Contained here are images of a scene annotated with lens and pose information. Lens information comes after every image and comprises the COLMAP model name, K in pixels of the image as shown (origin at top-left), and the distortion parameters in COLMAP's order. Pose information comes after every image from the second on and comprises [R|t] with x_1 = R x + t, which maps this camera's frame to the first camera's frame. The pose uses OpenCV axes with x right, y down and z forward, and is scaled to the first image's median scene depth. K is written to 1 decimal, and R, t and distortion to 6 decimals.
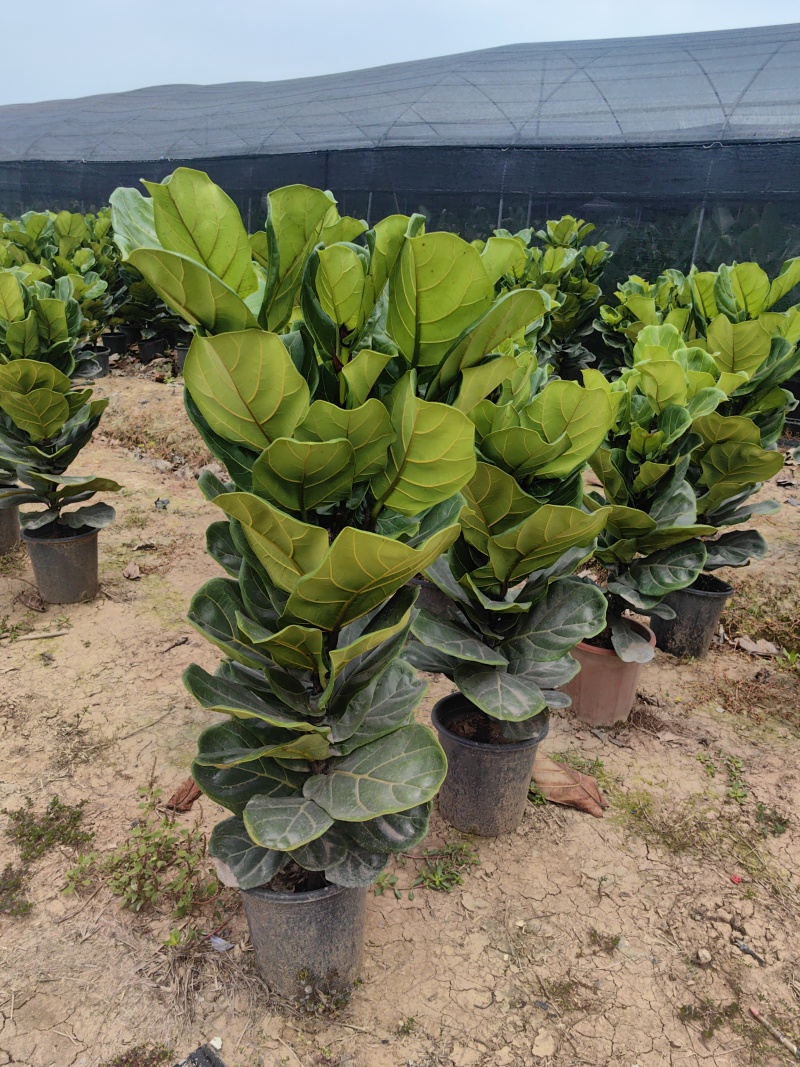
lens RADIAL K [[842.4, 0, 406.1], [0, 842.4, 532.1], [0, 0, 1]] dist [0.033667, -0.049327]
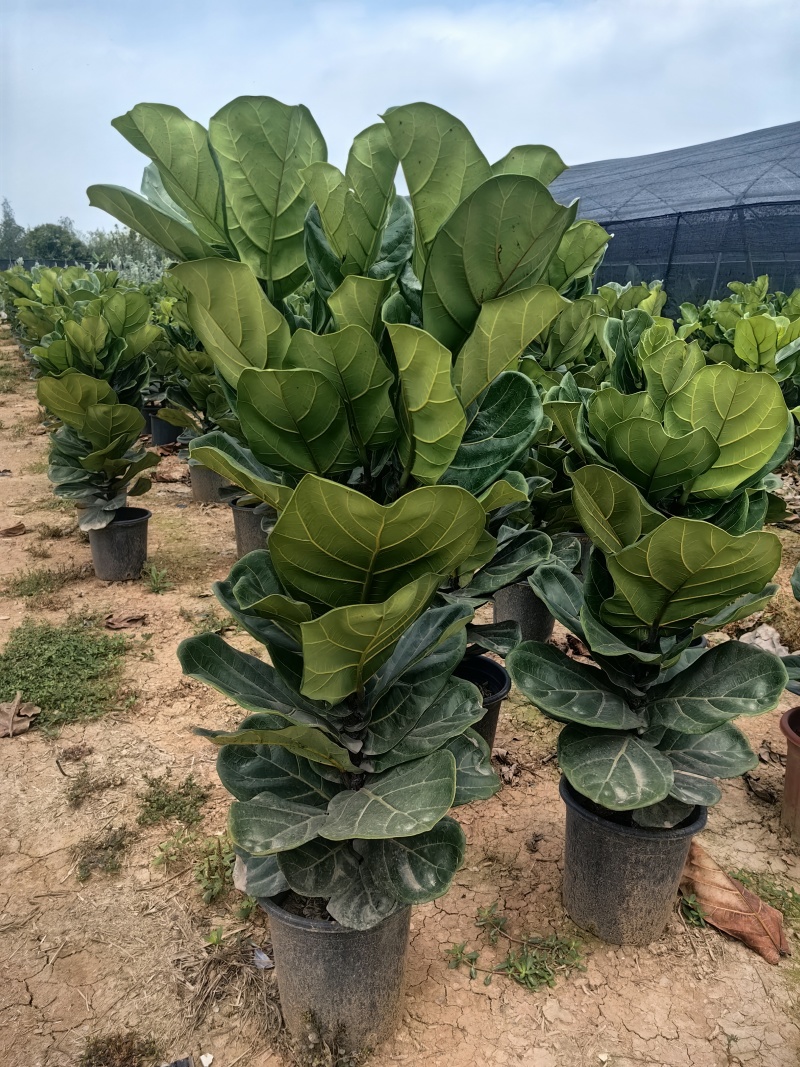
lens RADIAL K [[842.4, 0, 406.1], [0, 842.4, 532.1], [0, 0, 1]] dist [0.033667, -0.049327]
pose [[0.908561, 0.107052, -0.403802, 0.223851], [-0.143119, 0.987878, -0.060123, 0.053626], [0.392471, 0.112417, 0.912869, 0.152880]]
